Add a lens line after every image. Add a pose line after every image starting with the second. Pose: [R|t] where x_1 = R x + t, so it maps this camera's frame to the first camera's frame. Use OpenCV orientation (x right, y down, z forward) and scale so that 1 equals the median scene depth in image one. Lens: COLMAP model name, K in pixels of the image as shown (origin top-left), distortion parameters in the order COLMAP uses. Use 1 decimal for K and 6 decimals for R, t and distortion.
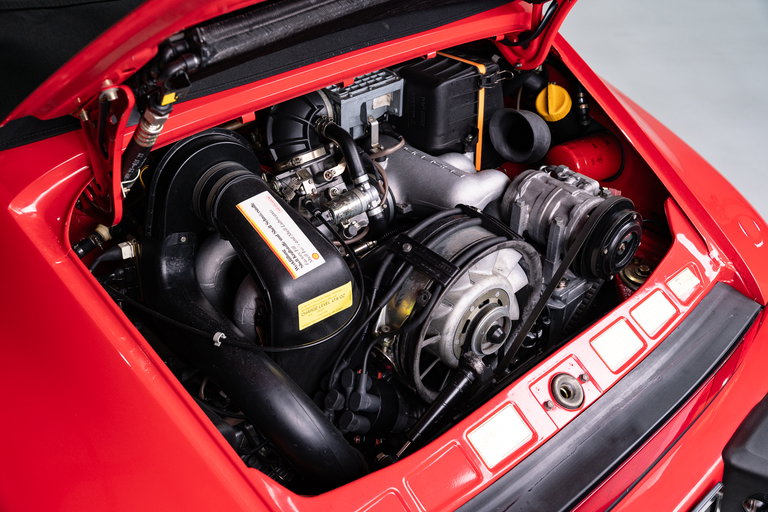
lens RADIAL K [[746.9, 0, 388.9], [0, 746.9, 256.1], [0, 0, 1]] dist [-0.006175, 0.000000]
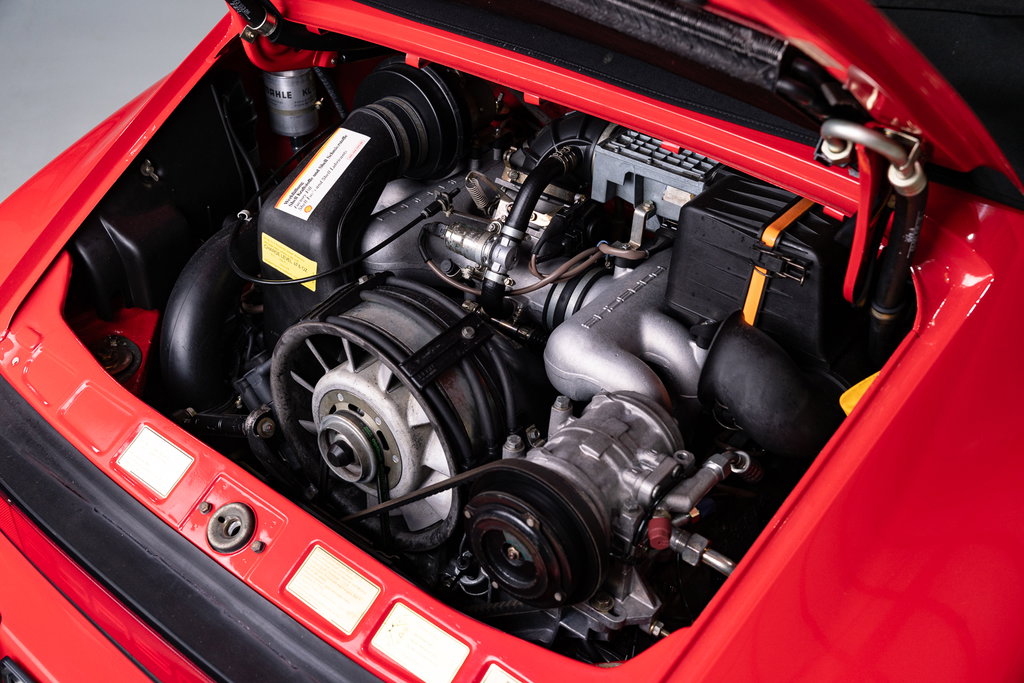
lens RADIAL K [[995.8, 0, 508.4], [0, 995.8, 343.9], [0, 0, 1]] dist [-0.006175, 0.000000]
pose [[0.176422, 0.582700, -0.793307, 0.835241], [-0.604581, 0.700153, 0.379825, -0.412340], [0.776761, 0.412609, 0.475811, 0.606943]]
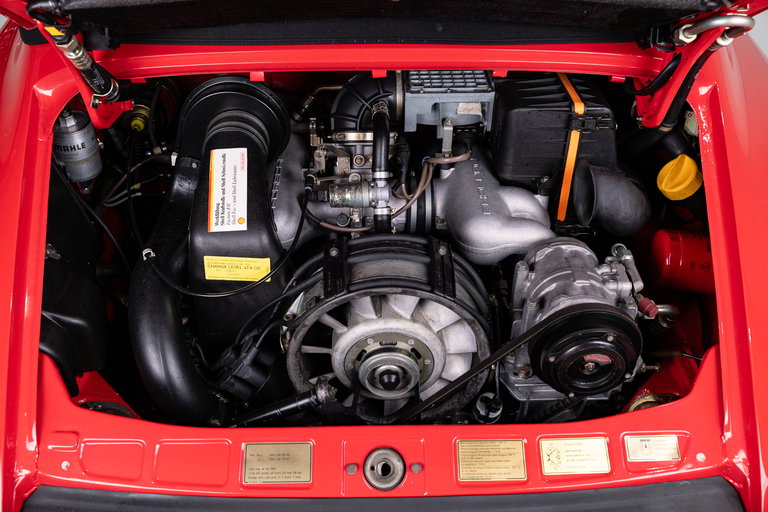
lens RADIAL K [[746.9, 0, 383.6], [0, 746.9, 250.5], [0, 0, 1]] dist [-0.006175, 0.000000]
pose [[0.756199, 0.400126, -0.517747, 0.529669], [-0.376974, 0.913145, 0.155107, -0.173098], [0.534840, 0.077886, 0.841356, 0.205772]]
